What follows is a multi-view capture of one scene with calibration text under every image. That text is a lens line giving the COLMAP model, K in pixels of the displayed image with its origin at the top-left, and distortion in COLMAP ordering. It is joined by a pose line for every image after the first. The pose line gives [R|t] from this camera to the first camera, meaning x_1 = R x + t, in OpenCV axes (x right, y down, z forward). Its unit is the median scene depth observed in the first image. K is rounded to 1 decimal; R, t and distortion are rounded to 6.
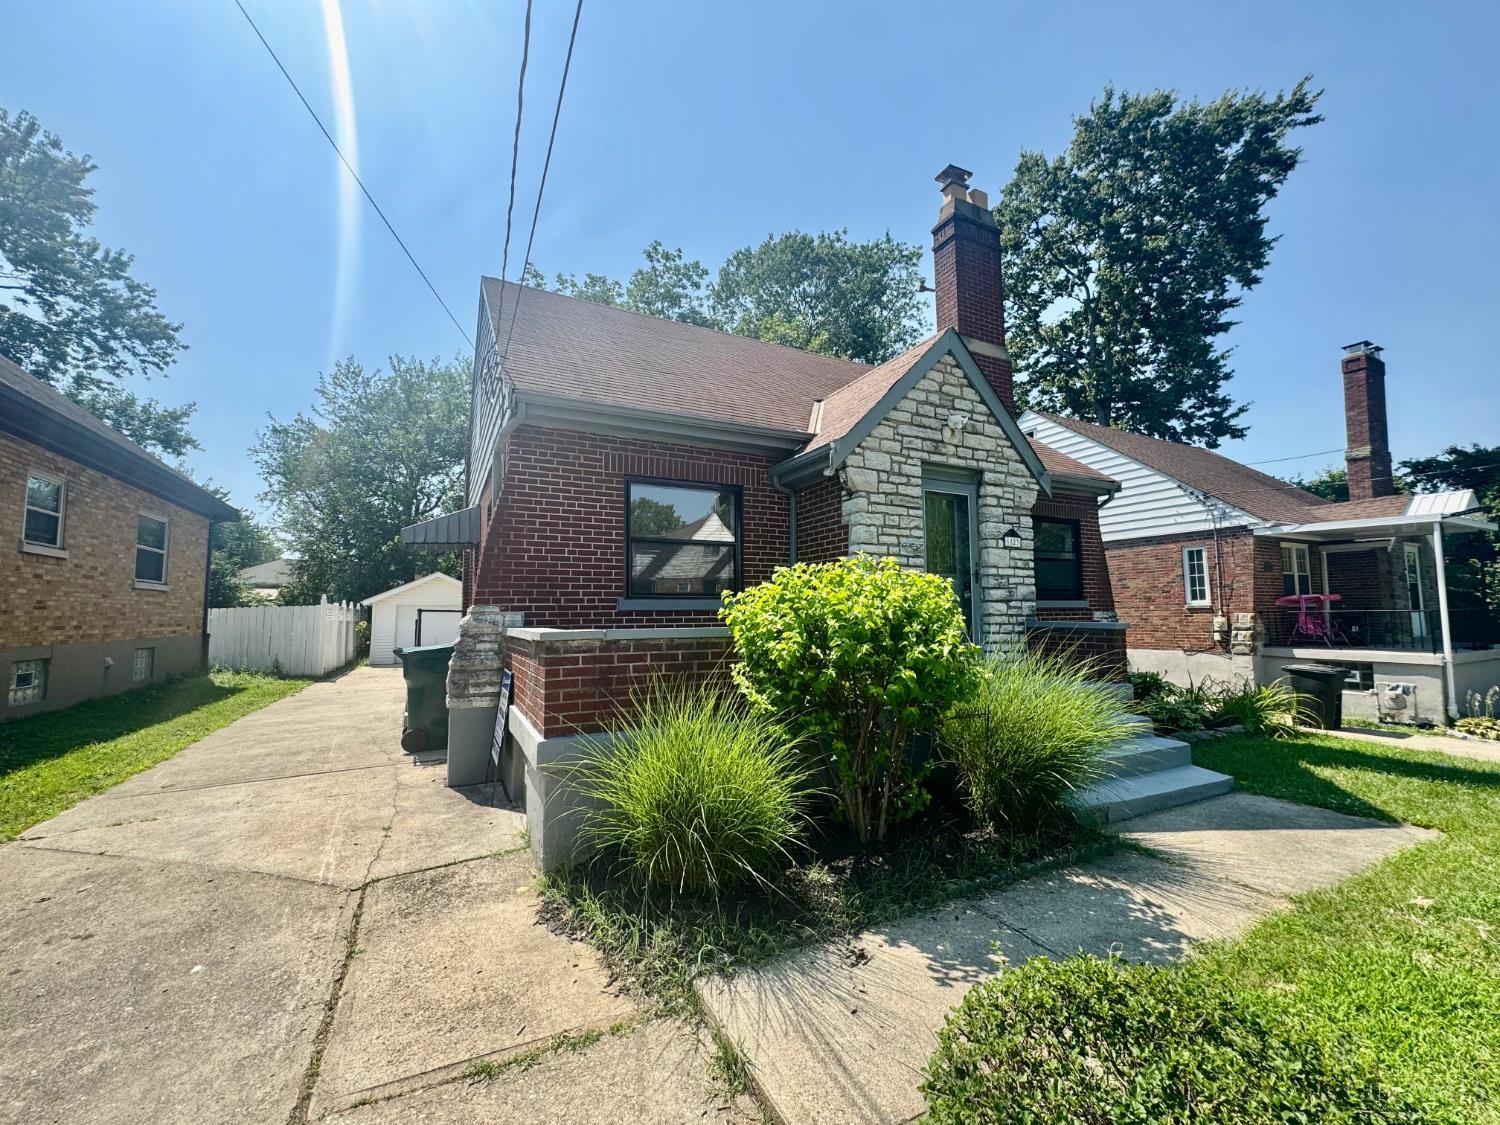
lens RADIAL K [[600.2, 0, 750.2], [0, 600.2, 561.0], [0, 0, 1]] dist [-0.005778, 0.000477]
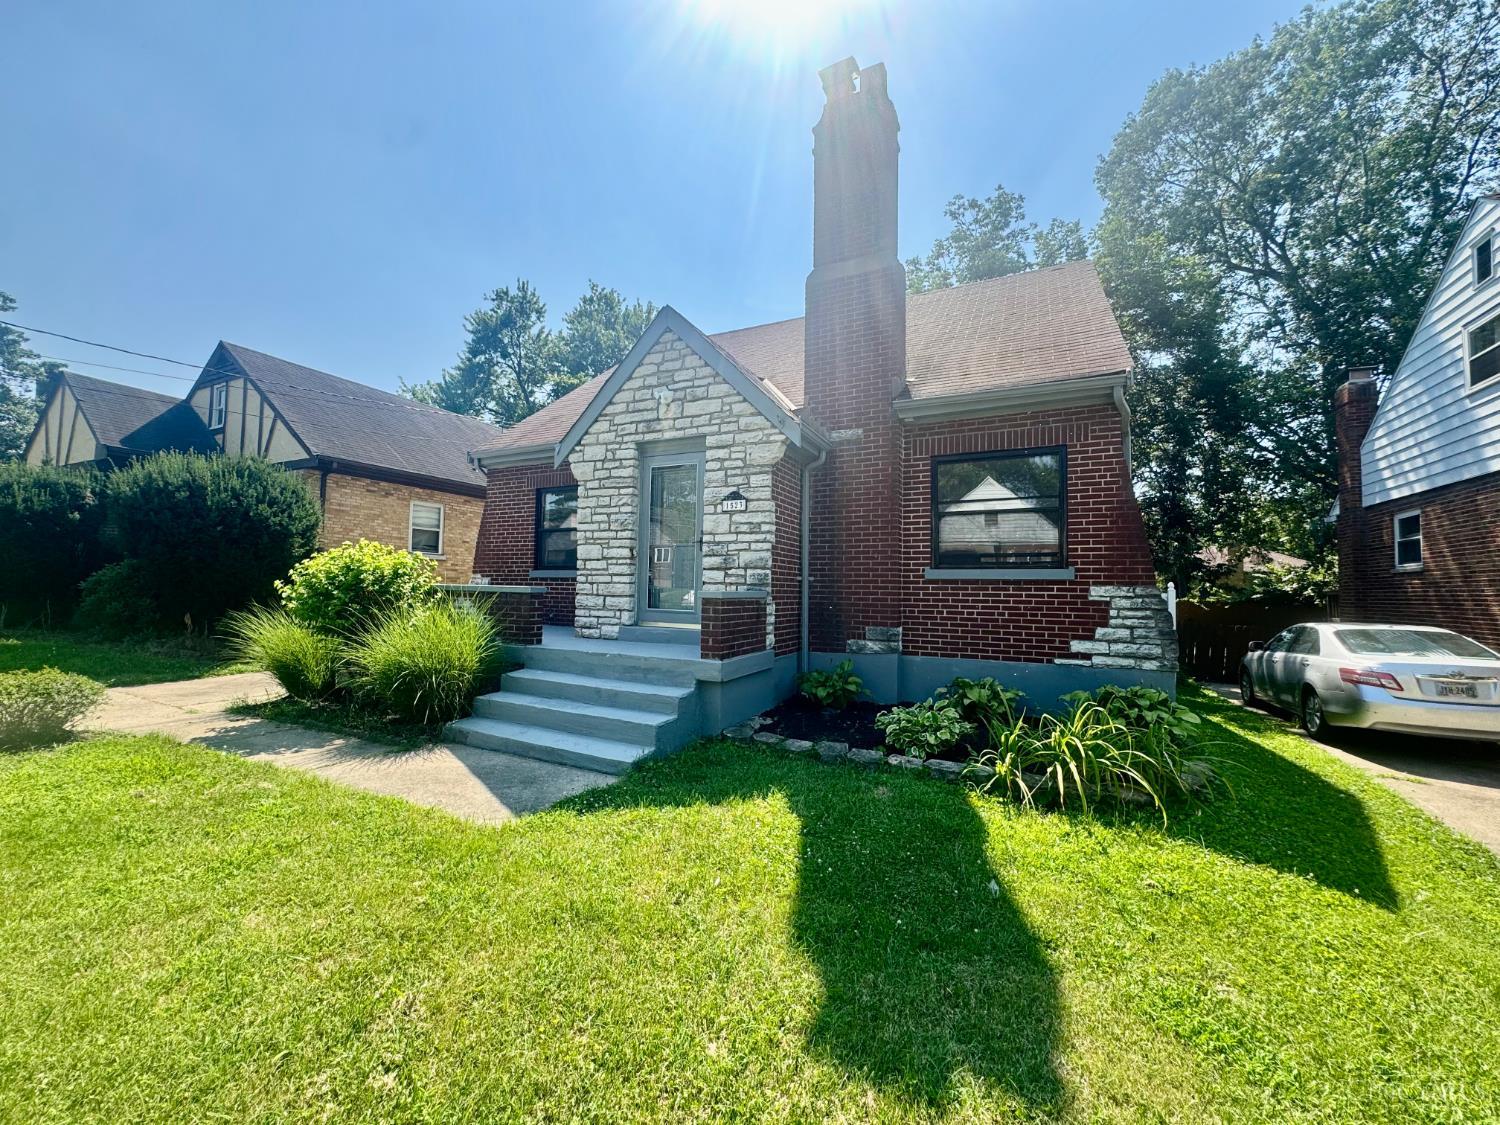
lens RADIAL K [[600.2, 0, 748.0], [0, 600.2, 566.0], [0, 0, 1]] dist [-0.005778, 0.000477]
pose [[0.596583, -0.016239, -0.802387, 1.274935], [0.048005, 0.998727, 0.015479, 0.052082], [0.801114, -0.047753, 0.596603, 0.486683]]
